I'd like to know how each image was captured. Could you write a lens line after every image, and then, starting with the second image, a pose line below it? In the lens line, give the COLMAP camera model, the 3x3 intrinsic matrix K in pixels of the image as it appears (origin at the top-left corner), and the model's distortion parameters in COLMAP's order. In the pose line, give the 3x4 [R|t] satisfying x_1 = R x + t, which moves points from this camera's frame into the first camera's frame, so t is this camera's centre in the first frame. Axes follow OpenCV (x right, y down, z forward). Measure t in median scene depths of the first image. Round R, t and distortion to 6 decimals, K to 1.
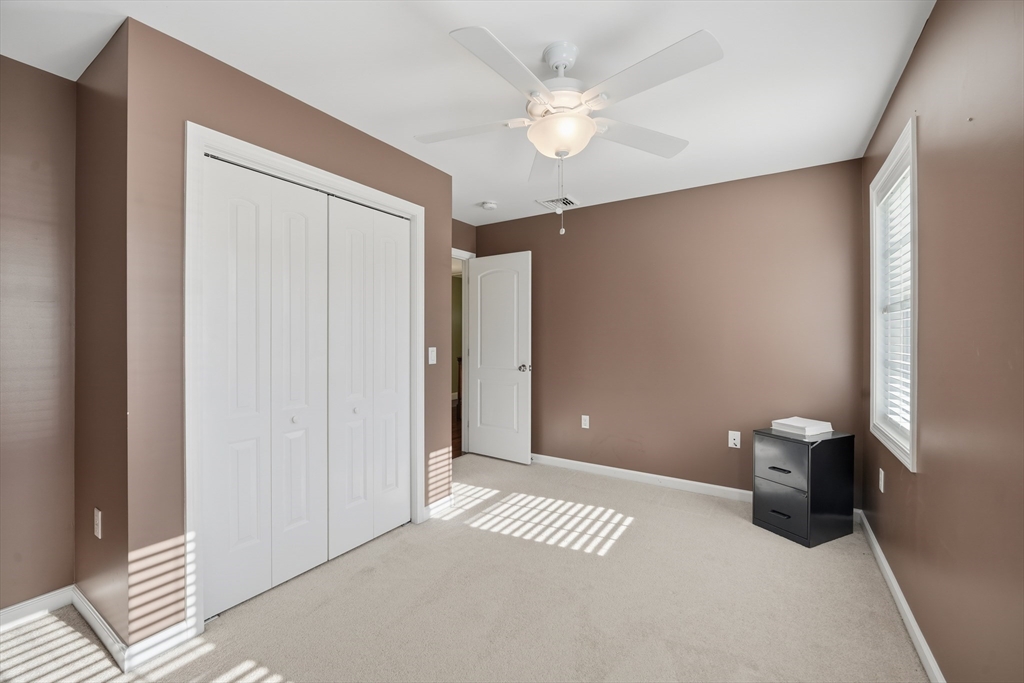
lens RADIAL K [[419.5, 0, 509.8], [0, 419.5, 336.4], [0, 0, 1]] dist [-0.007973, 0.000451]
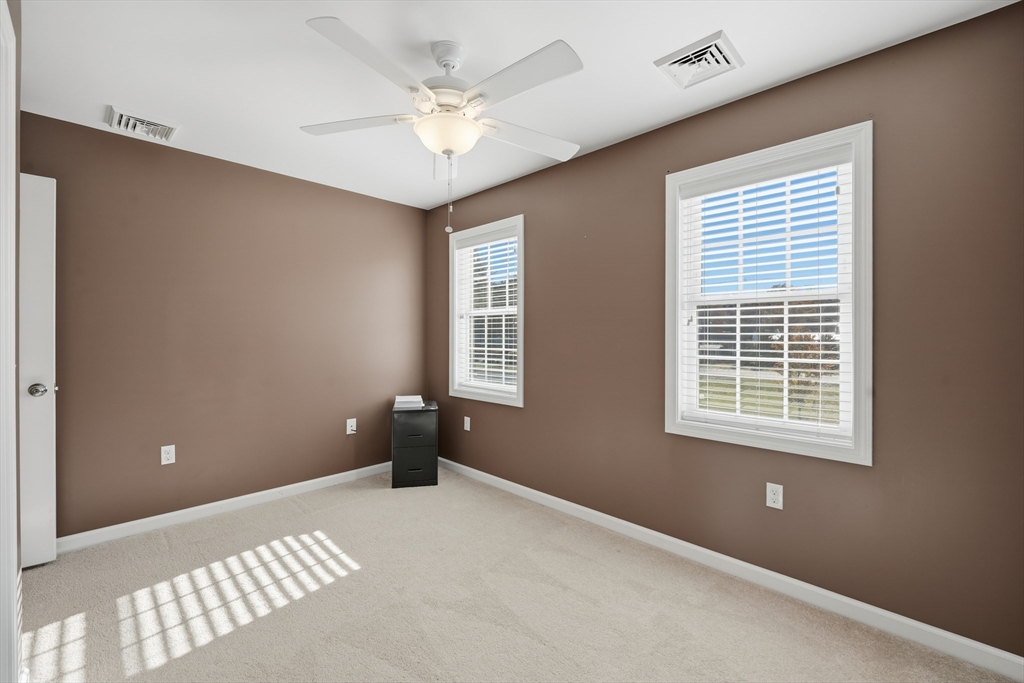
lens RADIAL K [[426.9, 0, 516.5], [0, 426.9, 333.3], [0, 0, 1]] dist [-0.003416, -0.000790]
pose [[0.207385, -0.000700, 0.978259, -0.516709], [-0.001025, 0.999999, 0.000933, 0.000627], [-0.978259, -0.001197, 0.207384, 0.377972]]
